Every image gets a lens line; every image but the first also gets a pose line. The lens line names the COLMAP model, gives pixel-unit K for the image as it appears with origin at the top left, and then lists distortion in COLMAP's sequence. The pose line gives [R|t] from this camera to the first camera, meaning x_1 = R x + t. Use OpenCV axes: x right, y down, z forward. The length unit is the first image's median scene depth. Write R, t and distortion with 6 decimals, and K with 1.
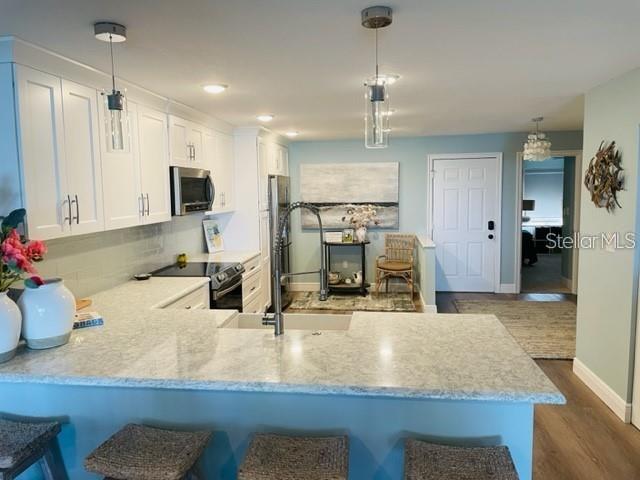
lens RADIAL K [[505.1, 0, 315.8], [0, 505.1, 238.2], [0, 0, 1]] dist [0.070555, -0.017634]
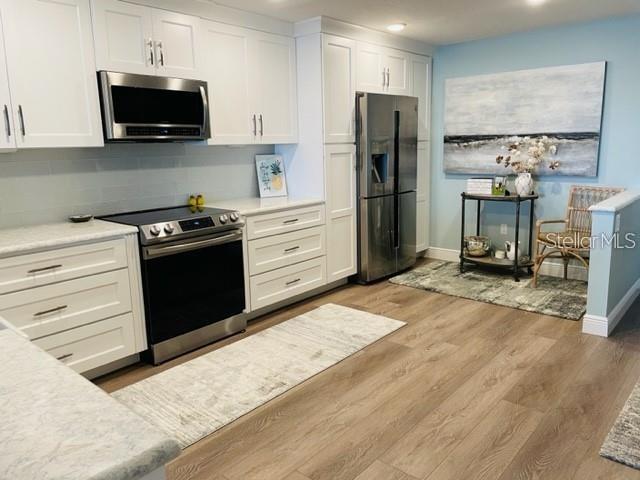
lens RADIAL K [[505.1, 0, 321.0], [0, 505.1, 237.5], [0, 0, 1]] dist [0.070555, -0.017634]
pose [[0.827158, 0.101674, -0.552695, 0.239301], [-0.047156, 0.992586, 0.112022, -0.001092], [0.559987, -0.066597, 0.825821, 0.316348]]
